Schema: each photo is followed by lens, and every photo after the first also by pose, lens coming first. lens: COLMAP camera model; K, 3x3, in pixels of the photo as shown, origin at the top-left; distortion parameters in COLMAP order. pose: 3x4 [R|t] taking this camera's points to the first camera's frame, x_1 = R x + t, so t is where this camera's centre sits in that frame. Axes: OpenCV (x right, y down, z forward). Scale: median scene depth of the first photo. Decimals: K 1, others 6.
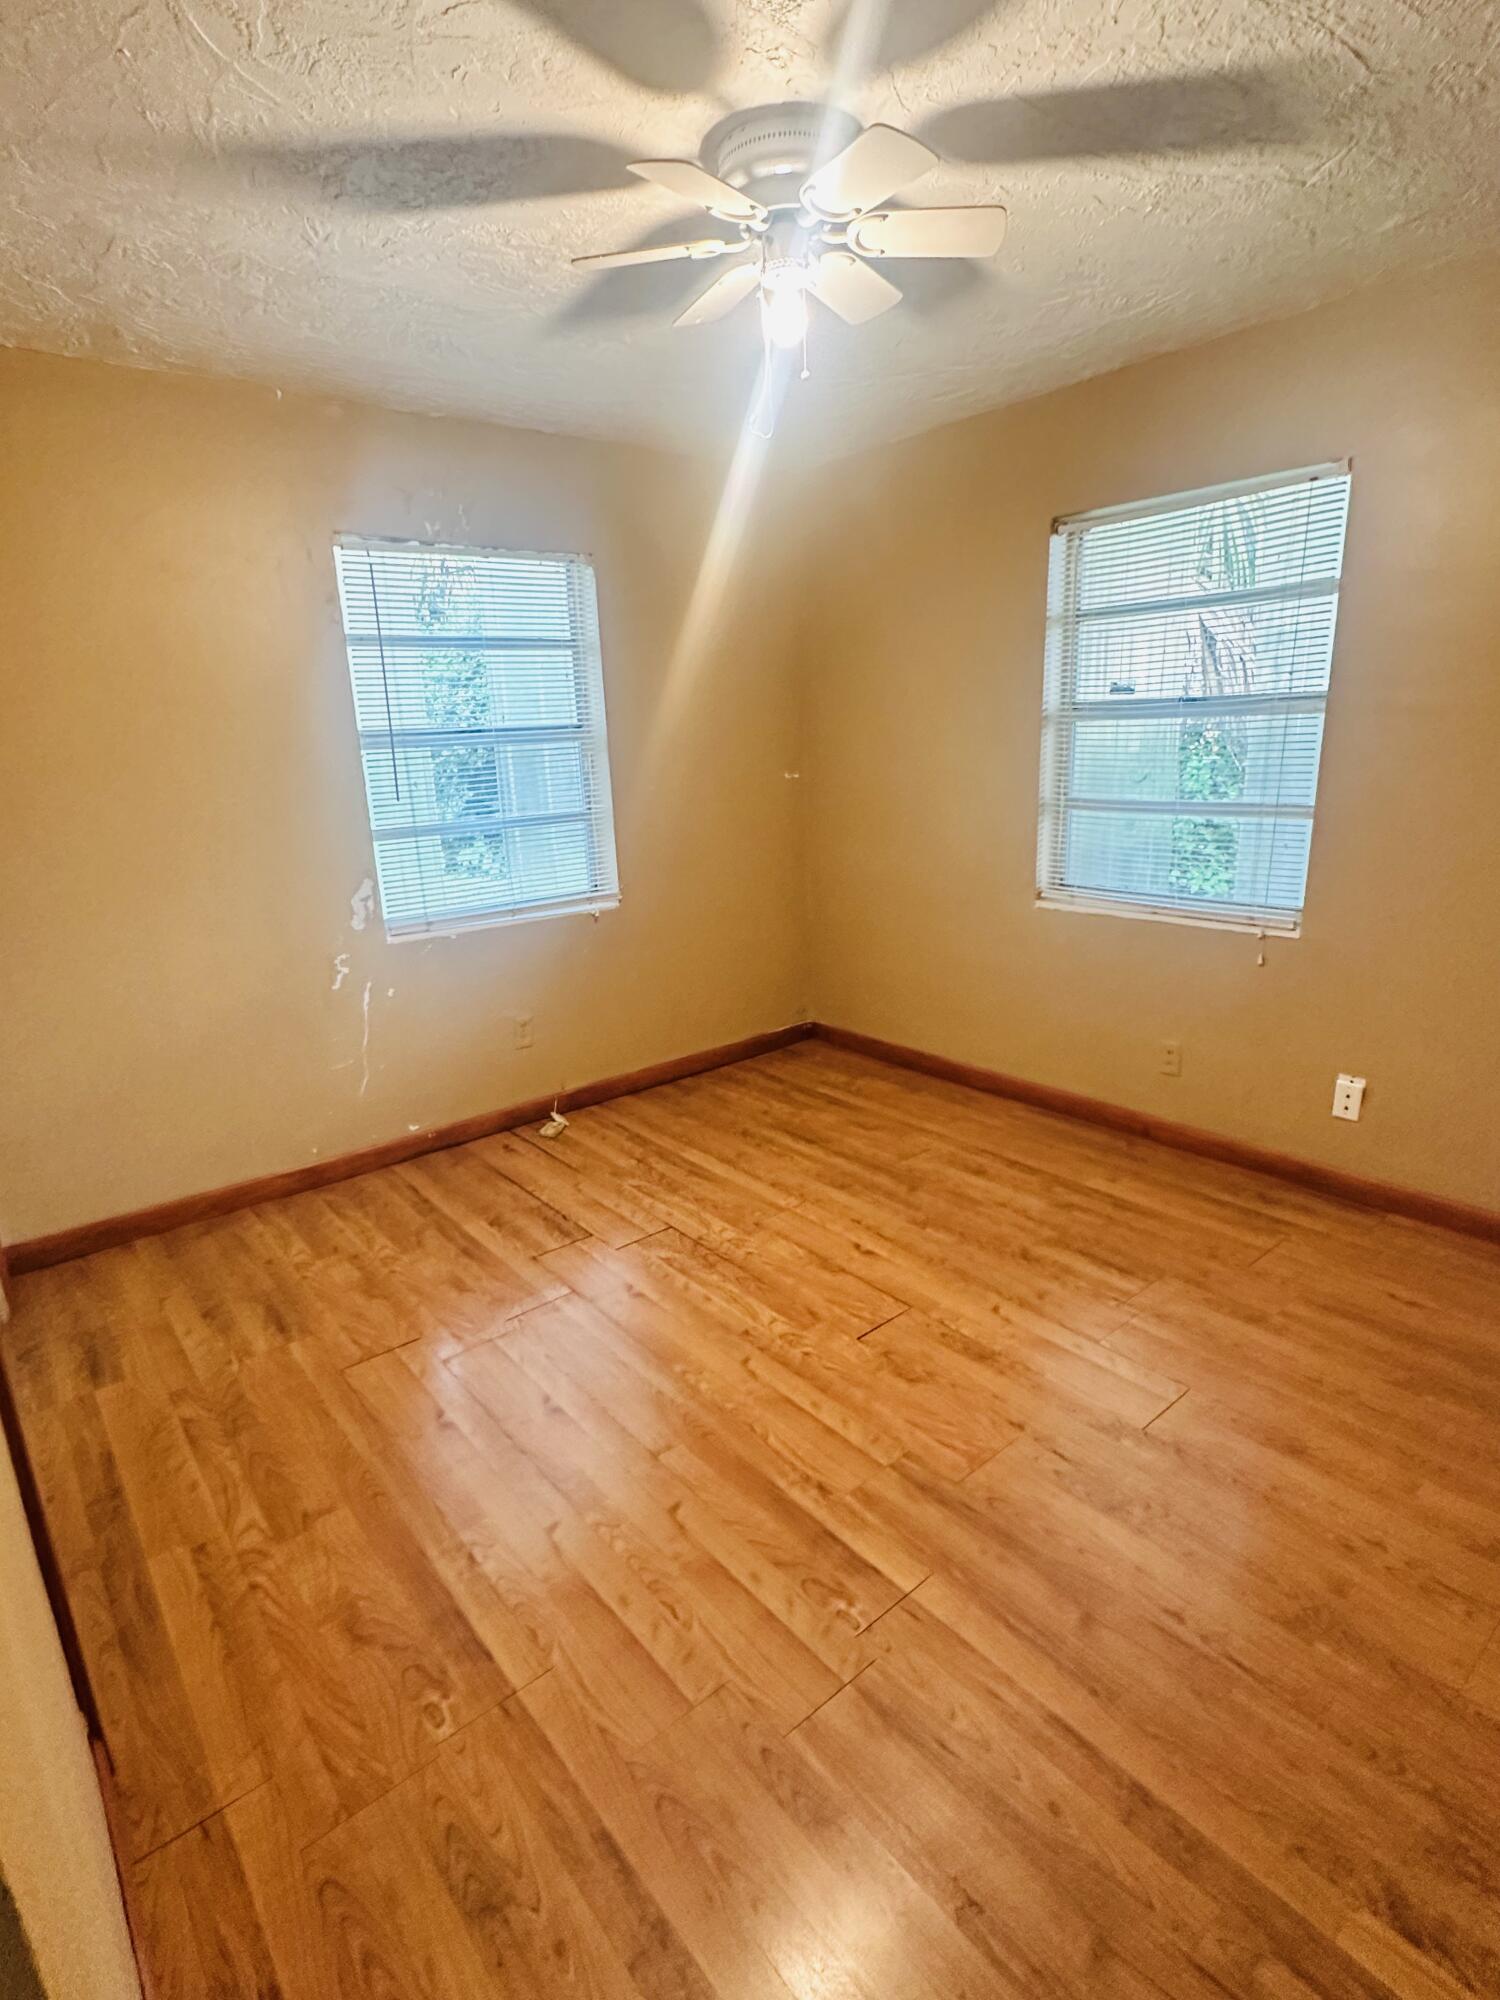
lens RADIAL K [[1004.0, 0, 752.6], [0, 1004.0, 1000.7], [0, 0, 1]] dist [-0.004533, 0.000034]
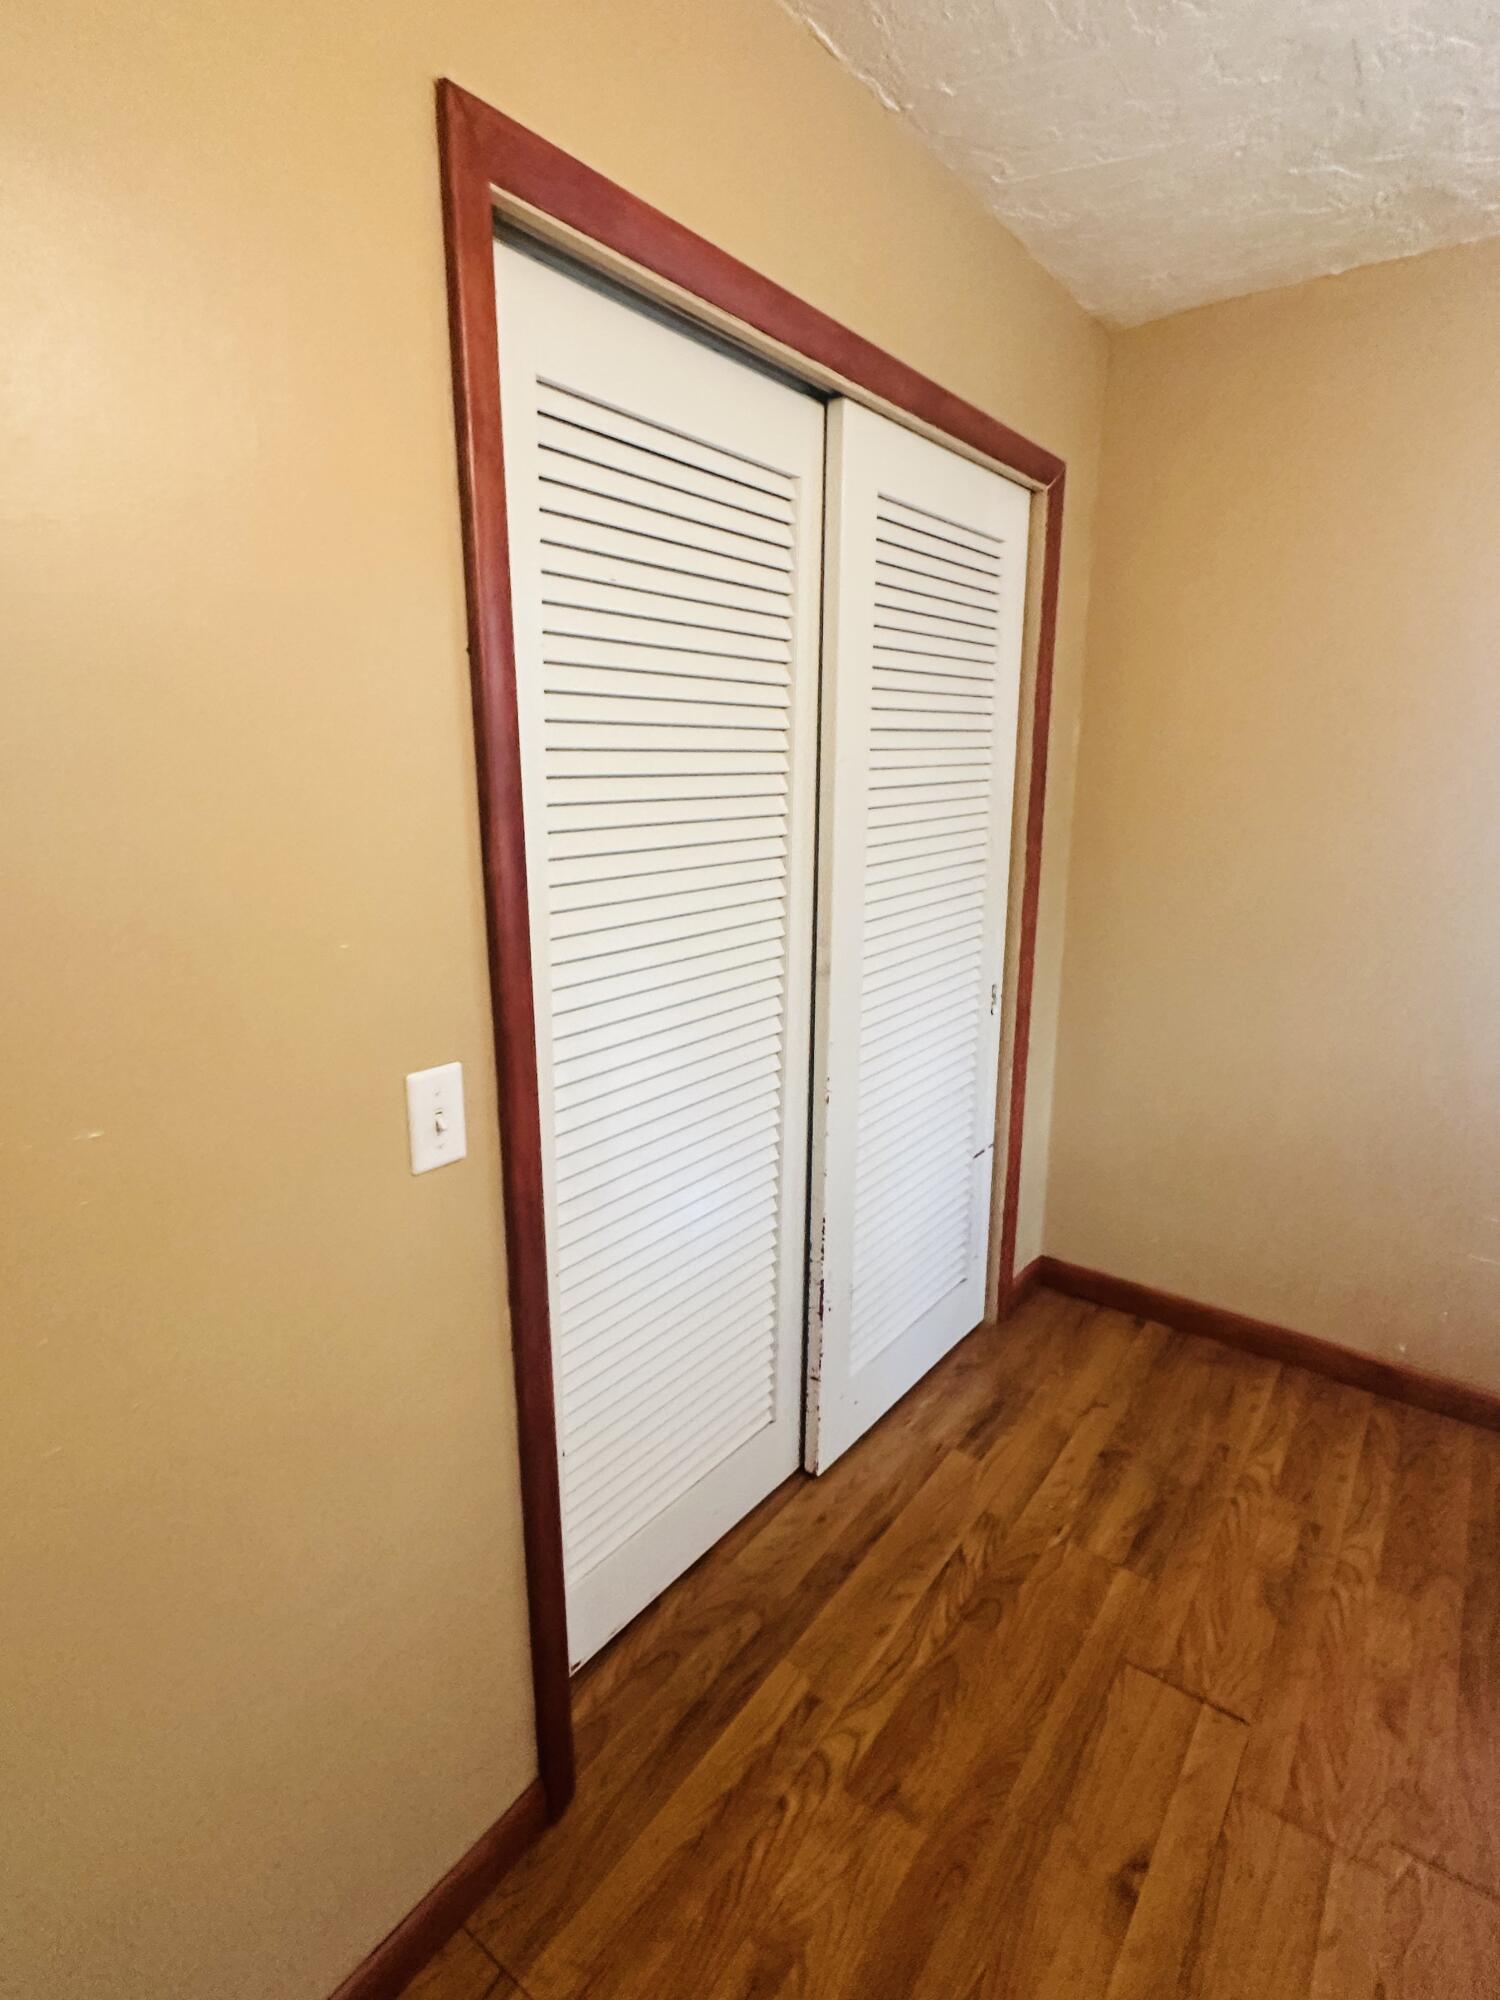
lens RADIAL K [[1004.0, 0, 752.8], [0, 1004.0, 1003.8], [0, 0, 1]] dist [-0.004533, 0.000034]
pose [[0.234400, 0.284700, -0.929518, 0.057182], [-0.263767, 0.938913, 0.221062, -0.154764], [0.935673, 0.193359, 0.295176, 0.427689]]
